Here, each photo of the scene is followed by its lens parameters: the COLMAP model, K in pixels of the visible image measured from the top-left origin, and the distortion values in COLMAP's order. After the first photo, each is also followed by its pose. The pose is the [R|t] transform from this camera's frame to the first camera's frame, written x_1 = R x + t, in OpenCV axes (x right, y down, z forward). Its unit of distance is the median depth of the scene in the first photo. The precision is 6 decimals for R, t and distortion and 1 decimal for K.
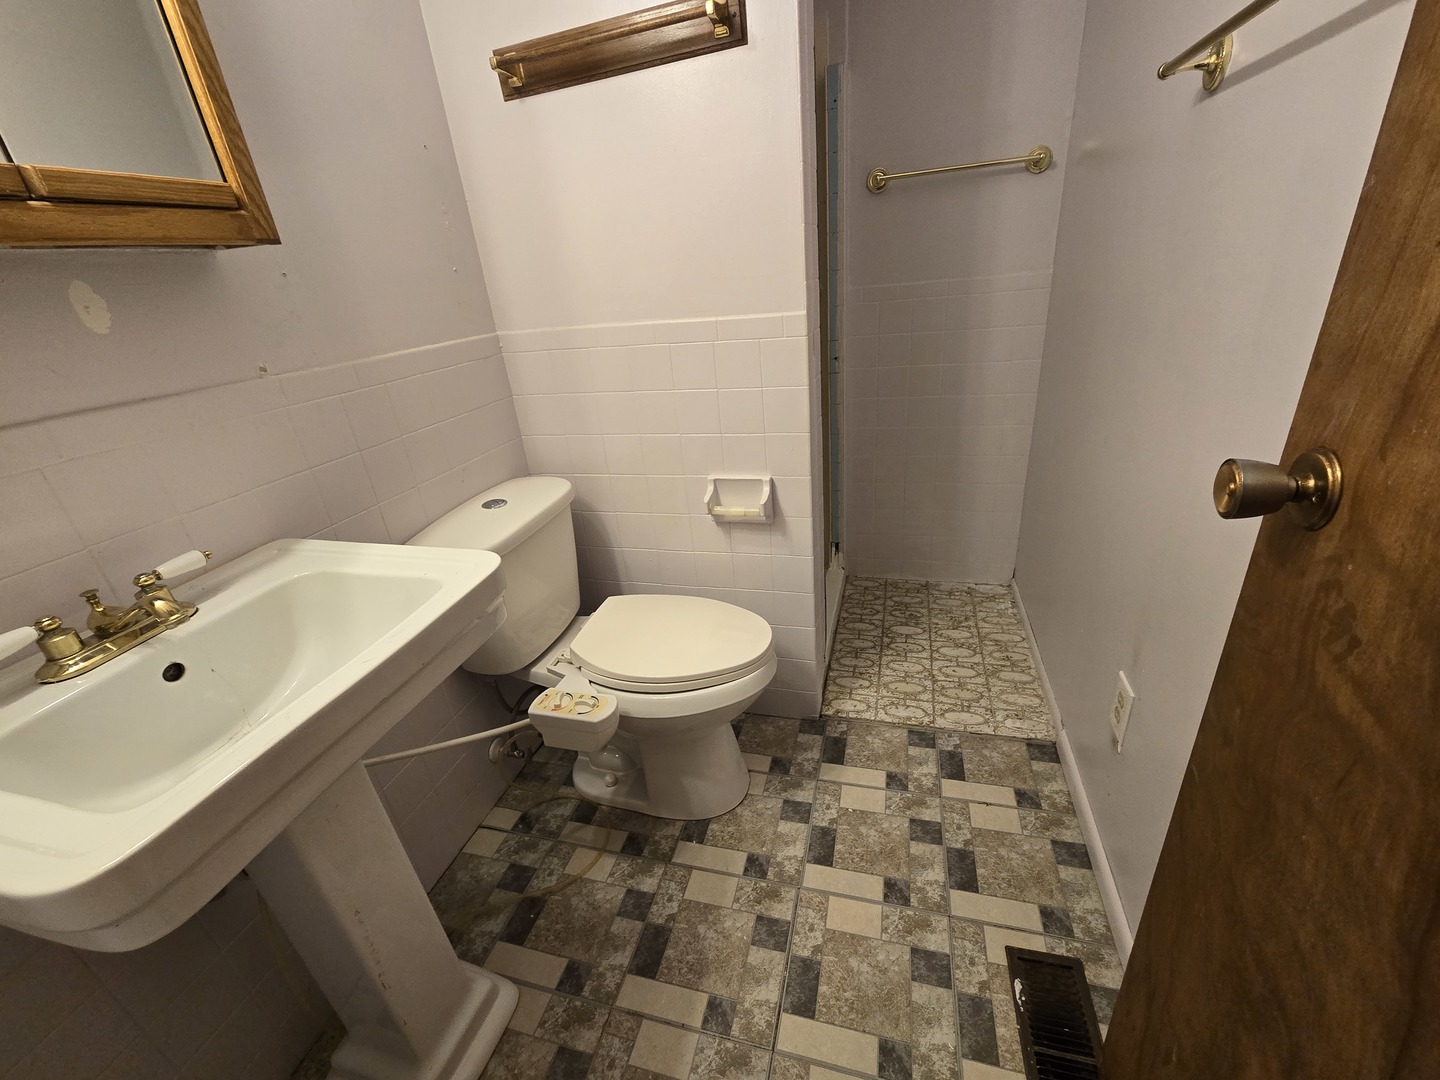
lens RADIAL K [[594.5, 0, 725.6], [0, 594.5, 542.3], [0, 0, 1]] dist [-0.000402, 0.000032]
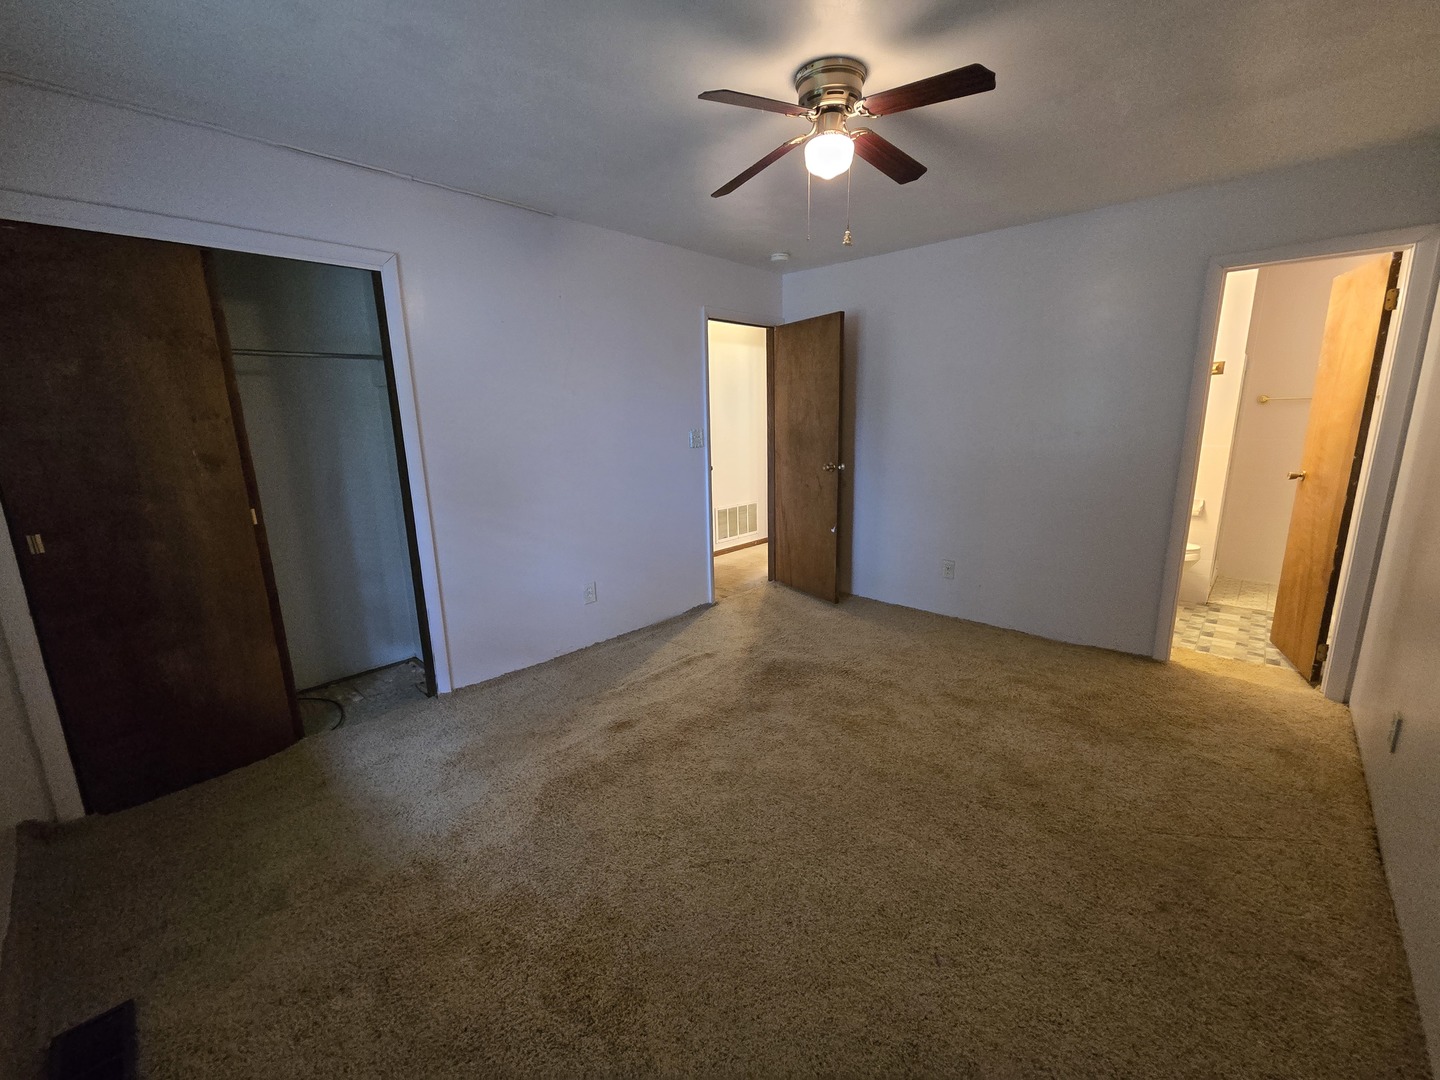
lens RADIAL K [[594.5, 0, 725.6], [0, 594.5, 542.3], [0, 0, 1]] dist [-0.000402, 0.000032]
pose [[0.888225, 0.163723, -0.429245, -0.684729], [-0.241080, 0.961468, -0.132135, 0.989740], [0.391072, 0.220848, 0.893470, -2.334114]]
